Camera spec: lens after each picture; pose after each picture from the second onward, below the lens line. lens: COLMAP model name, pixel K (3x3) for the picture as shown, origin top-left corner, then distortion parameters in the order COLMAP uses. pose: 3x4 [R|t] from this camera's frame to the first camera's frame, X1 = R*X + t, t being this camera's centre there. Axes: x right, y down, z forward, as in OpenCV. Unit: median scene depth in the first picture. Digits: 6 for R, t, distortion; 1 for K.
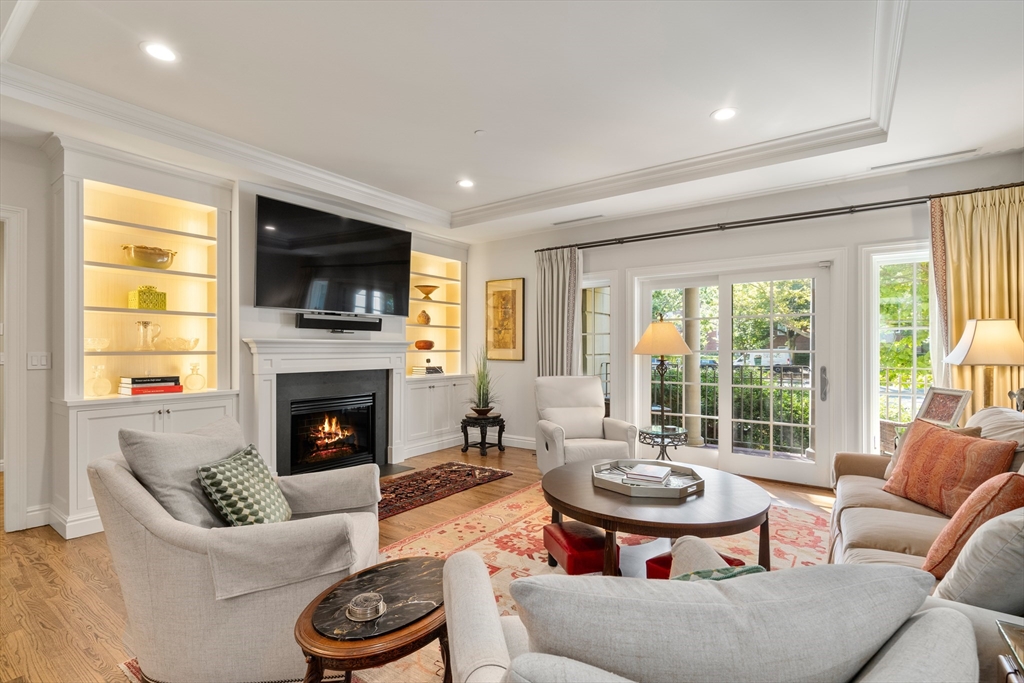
lens RADIAL K [[477.6, 0, 515.2], [0, 477.6, 344.1], [0, 0, 1]] dist [-0.004887, 0.002004]
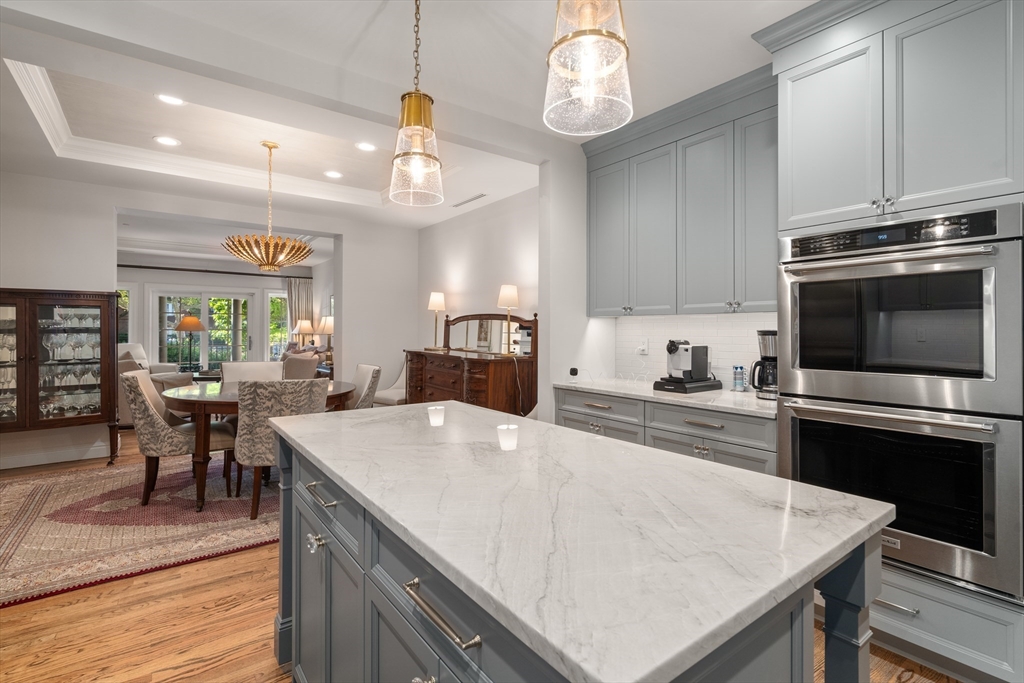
lens RADIAL K [[477.6, 0, 508.3], [0, 477.6, 335.1], [0, 0, 1]] dist [-0.004887, 0.002004]
pose [[0.316783, -0.008596, 0.948459, -1.051985], [-0.012735, 0.999830, 0.013315, -0.005102], [-0.948413, -0.016296, 0.316619, -0.864202]]
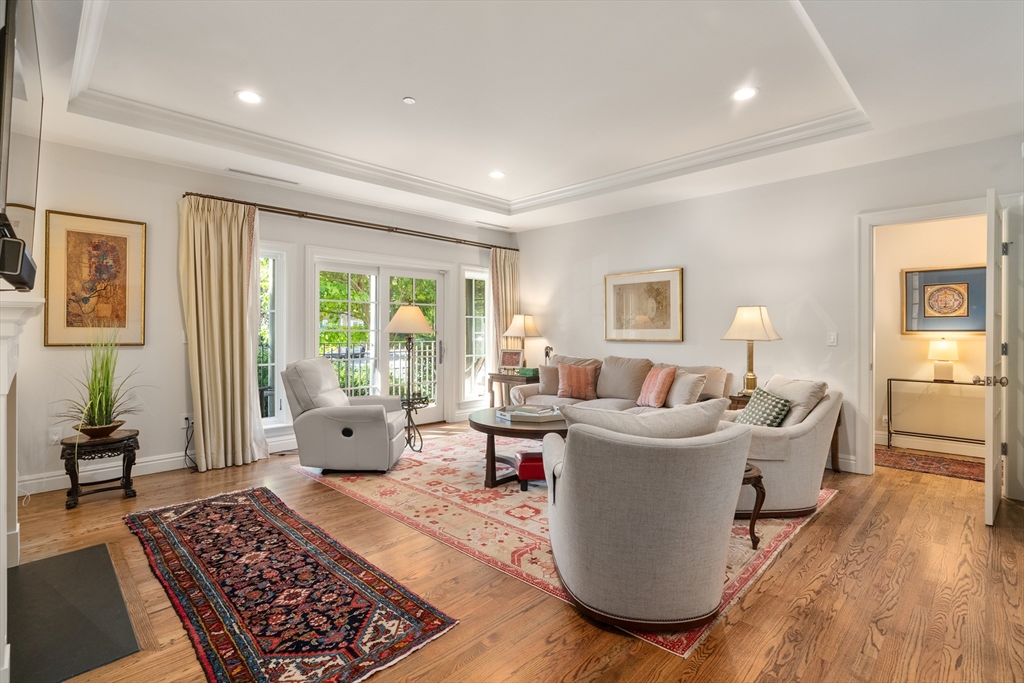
lens RADIAL K [[477.6, 0, 520.4], [0, 477.6, 324.9], [0, 0, 1]] dist [-0.004887, 0.002004]
pose [[0.154580, 0.010291, 0.987927, -0.663850], [-0.010824, 0.999903, -0.008723, 0.006932], [-0.987921, -0.009345, 0.154676, 0.432360]]
